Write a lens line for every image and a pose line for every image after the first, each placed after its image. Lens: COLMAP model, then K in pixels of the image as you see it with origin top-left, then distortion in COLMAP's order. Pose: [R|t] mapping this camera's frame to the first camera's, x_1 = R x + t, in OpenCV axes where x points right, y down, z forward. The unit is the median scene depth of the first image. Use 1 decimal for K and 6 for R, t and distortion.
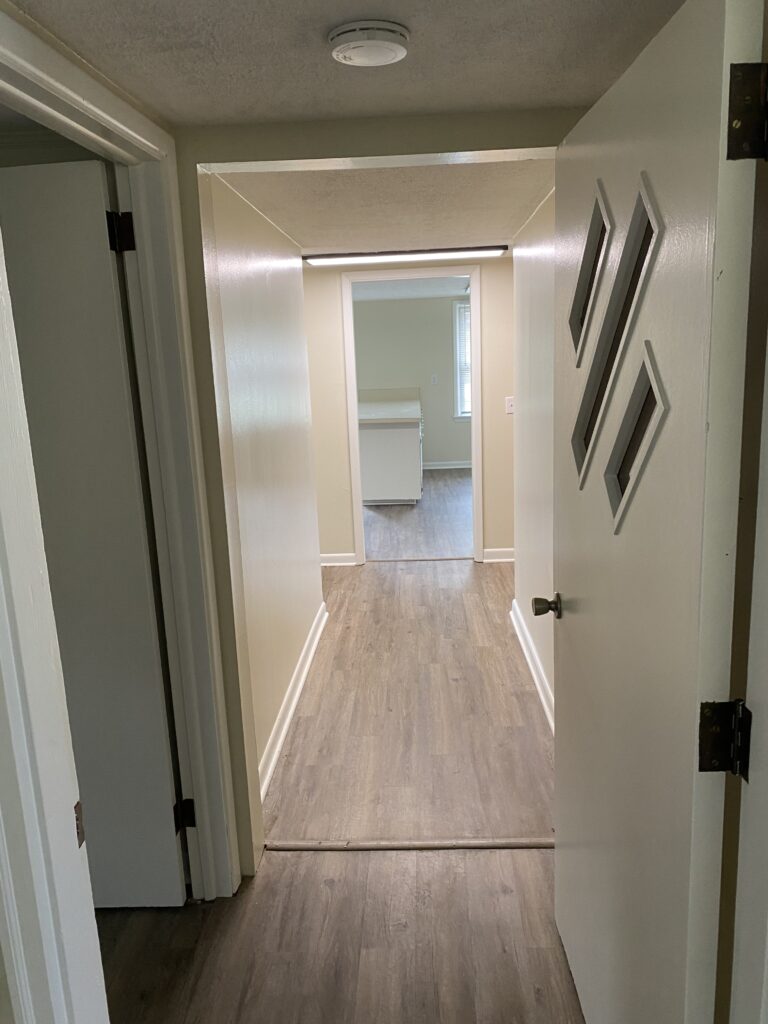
lens RADIAL K [[787.3, 0, 383.1], [0, 787.3, 510.4], [0, 0, 1]] dist [0.028114, -0.000248]
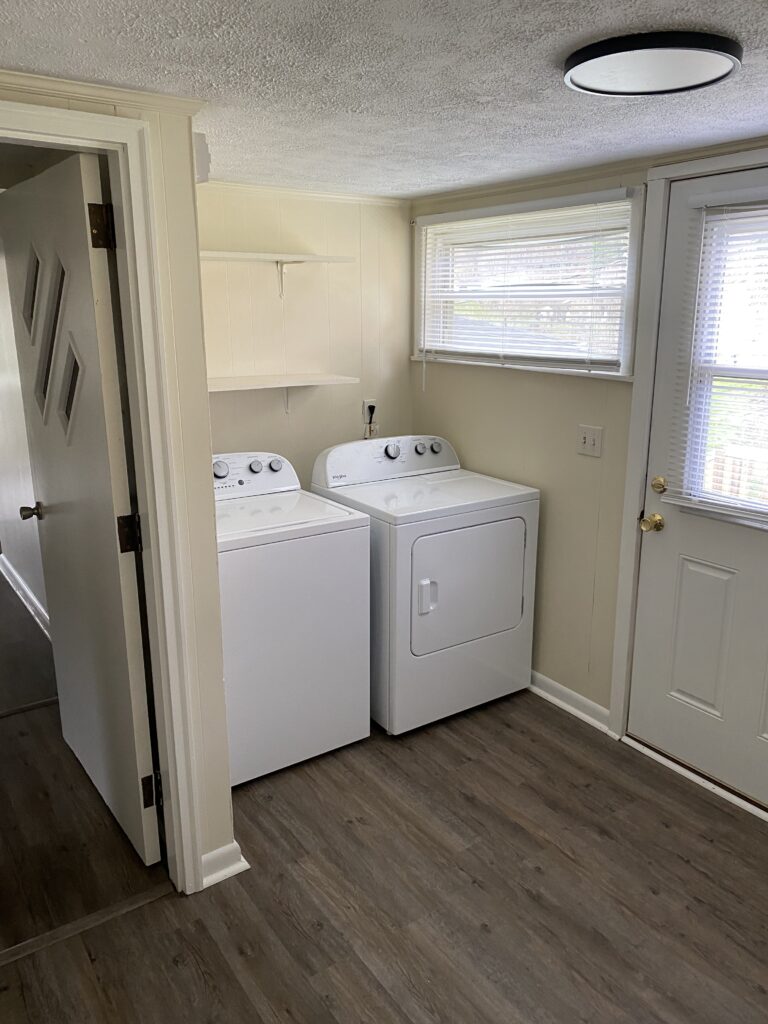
lens RADIAL K [[787.3, 0, 382.2], [0, 787.3, 512.9], [0, 0, 1]] dist [0.028114, -0.000248]
pose [[0.804470, -0.104874, 0.584661, -0.128590], [0.091743, 0.994417, 0.052141, 0.111921], [-0.586865, 0.011693, 0.809600, -0.577944]]
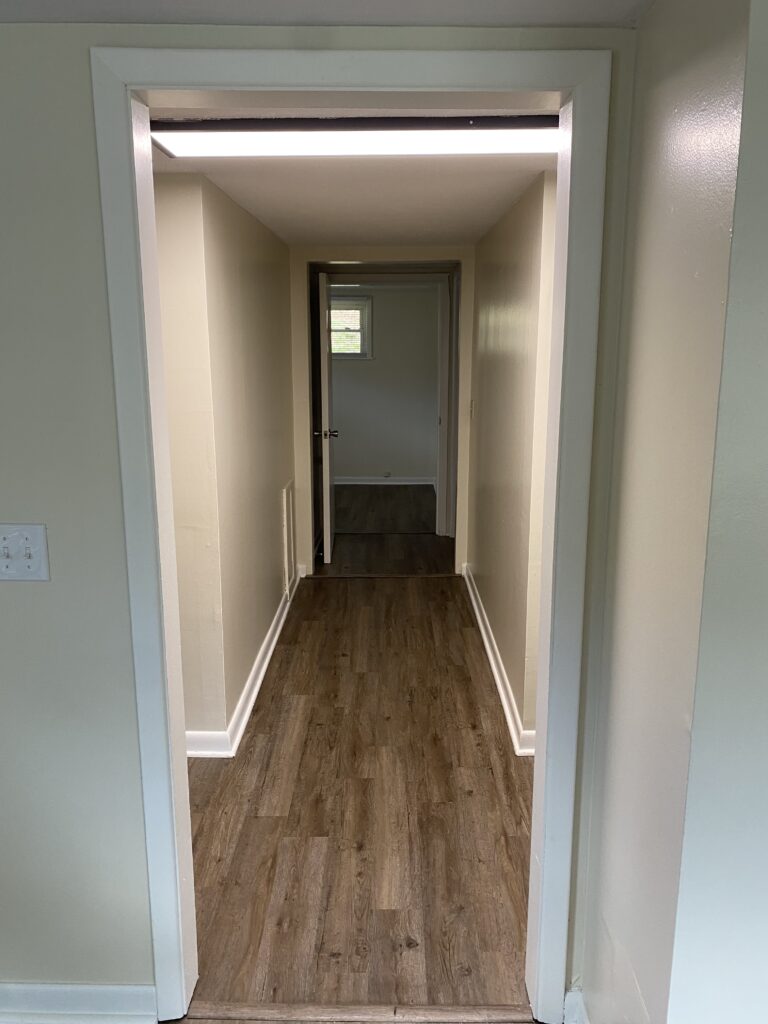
lens RADIAL K [[787.3, 0, 383.8], [0, 787.3, 511.9], [0, 0, 1]] dist [0.028114, -0.000248]
pose [[-0.998424, 0.051398, -0.022547, 0.046631], [0.037897, 0.913682, 0.404660, -0.346571], [0.041399, 0.403168, -0.914189, 1.687701]]
